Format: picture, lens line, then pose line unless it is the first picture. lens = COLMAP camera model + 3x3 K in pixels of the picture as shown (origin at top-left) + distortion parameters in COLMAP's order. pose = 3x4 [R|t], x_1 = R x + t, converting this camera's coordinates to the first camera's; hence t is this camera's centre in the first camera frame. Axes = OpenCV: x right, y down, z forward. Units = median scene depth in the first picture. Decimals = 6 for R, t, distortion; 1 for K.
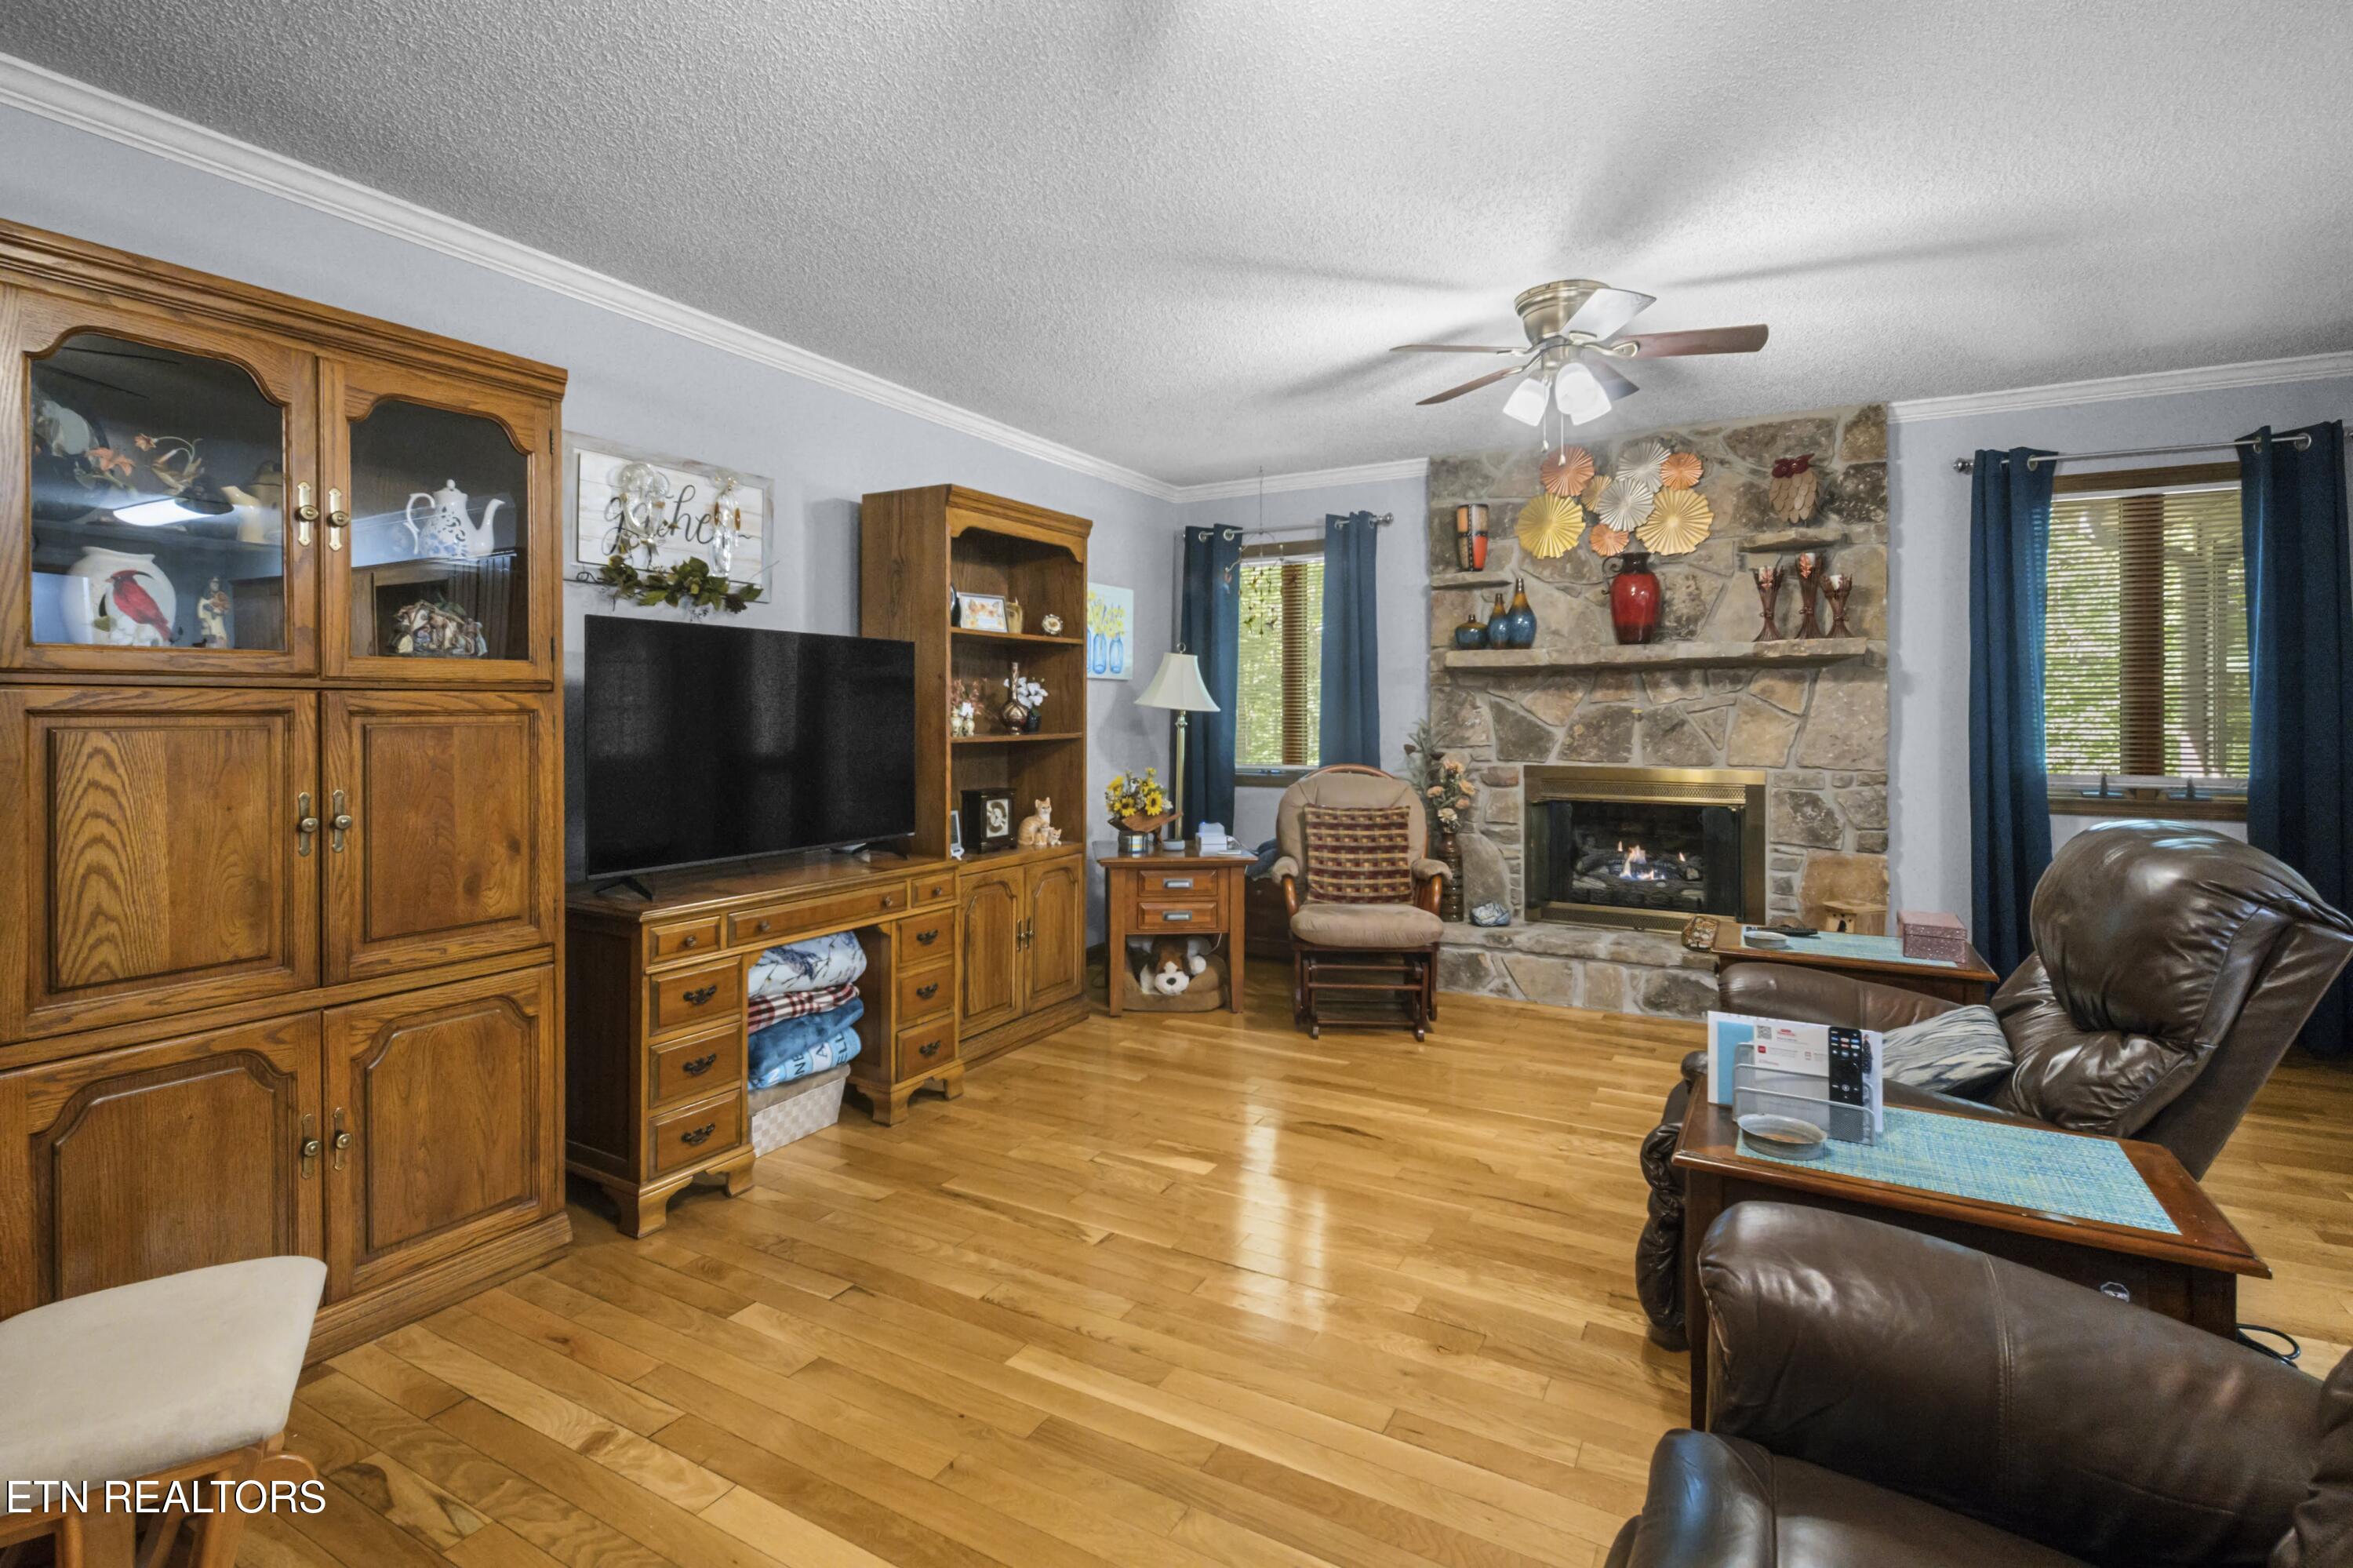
lens RADIAL K [[1069.9, 0, 1195.6], [0, 1069.9, 717.4], [0, 0, 1]] dist [-0.002633, -0.000012]
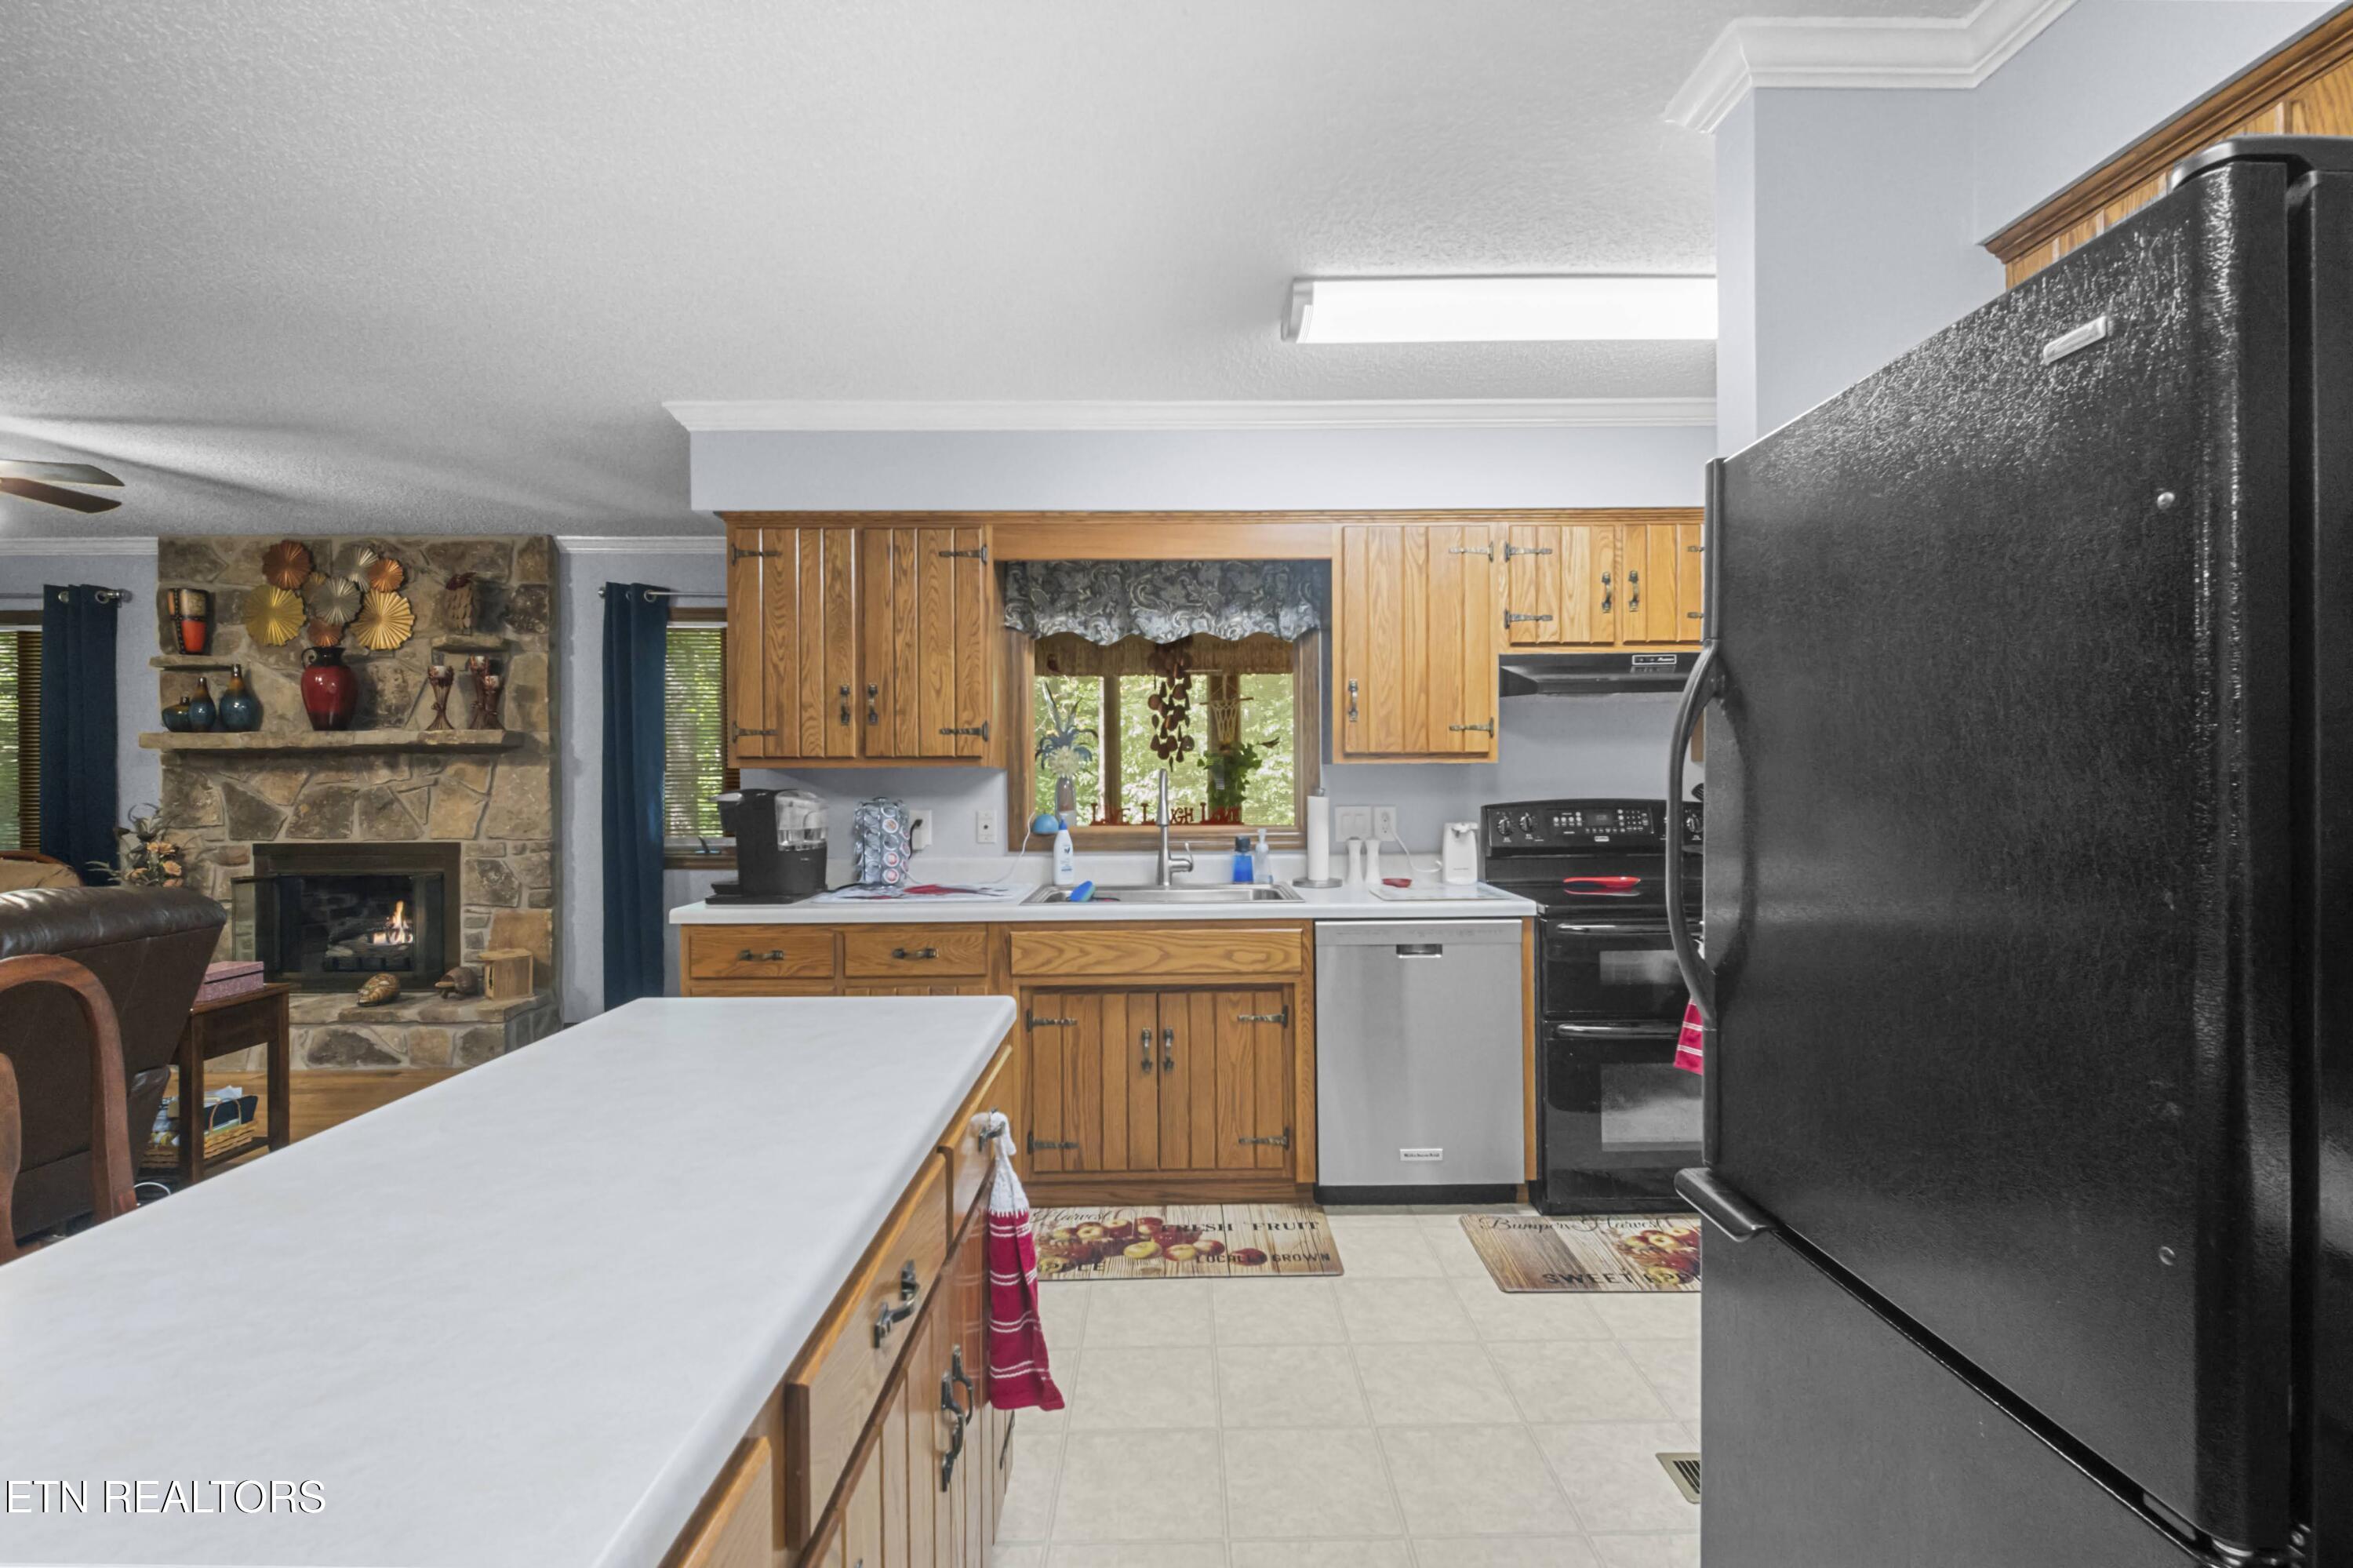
lens RADIAL K [[1069.9, 0, 1199.1], [0, 1069.9, 770.7], [0, 0, 1]] dist [-0.002633, -0.000012]
pose [[0.863933, -0.004090, 0.503590, 0.646276], [0.007440, 0.999962, -0.004643, -0.016155], [-0.503551, 0.007758, 0.863930, -0.400373]]
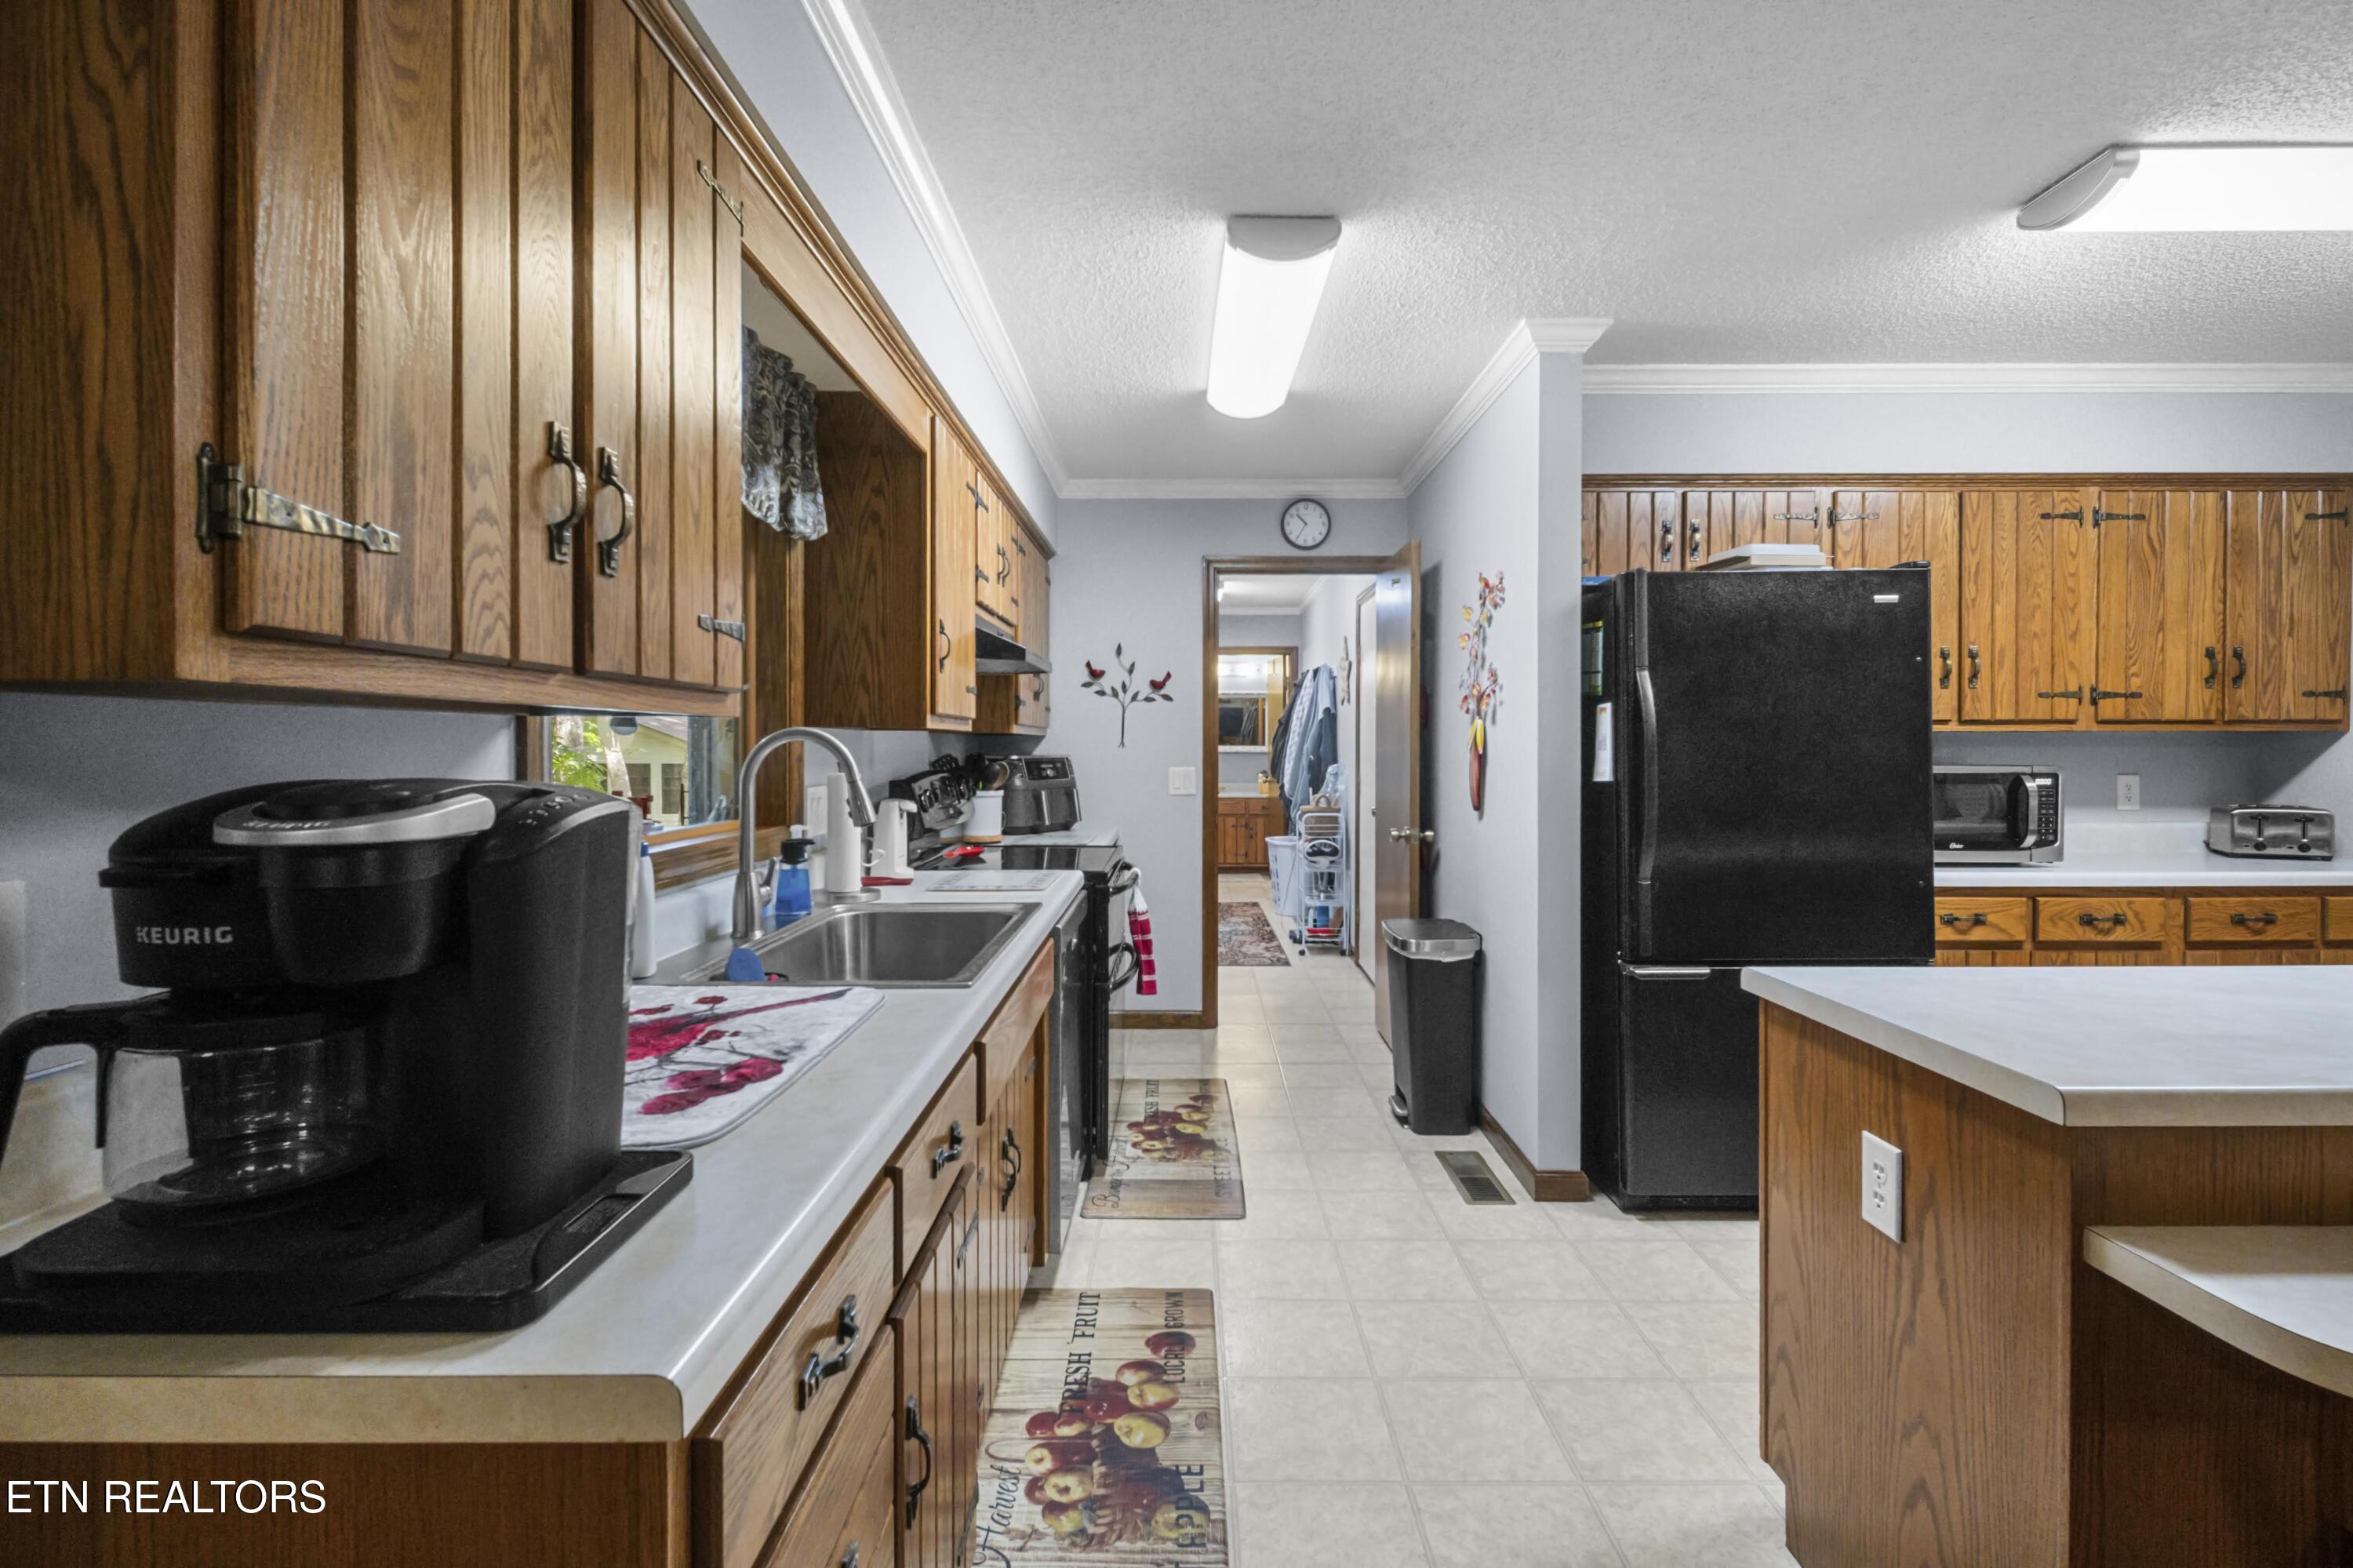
lens RADIAL K [[1069.9, 0, 1175.2], [0, 1069.9, 771.3], [0, 0, 1]] dist [-0.002633, -0.000012]
pose [[-0.486137, -0.022207, 0.873600, 0.549007], [0.000909, 0.999664, 0.025917, -0.015705], [-0.873882, 0.013393, -0.485953, 0.392807]]
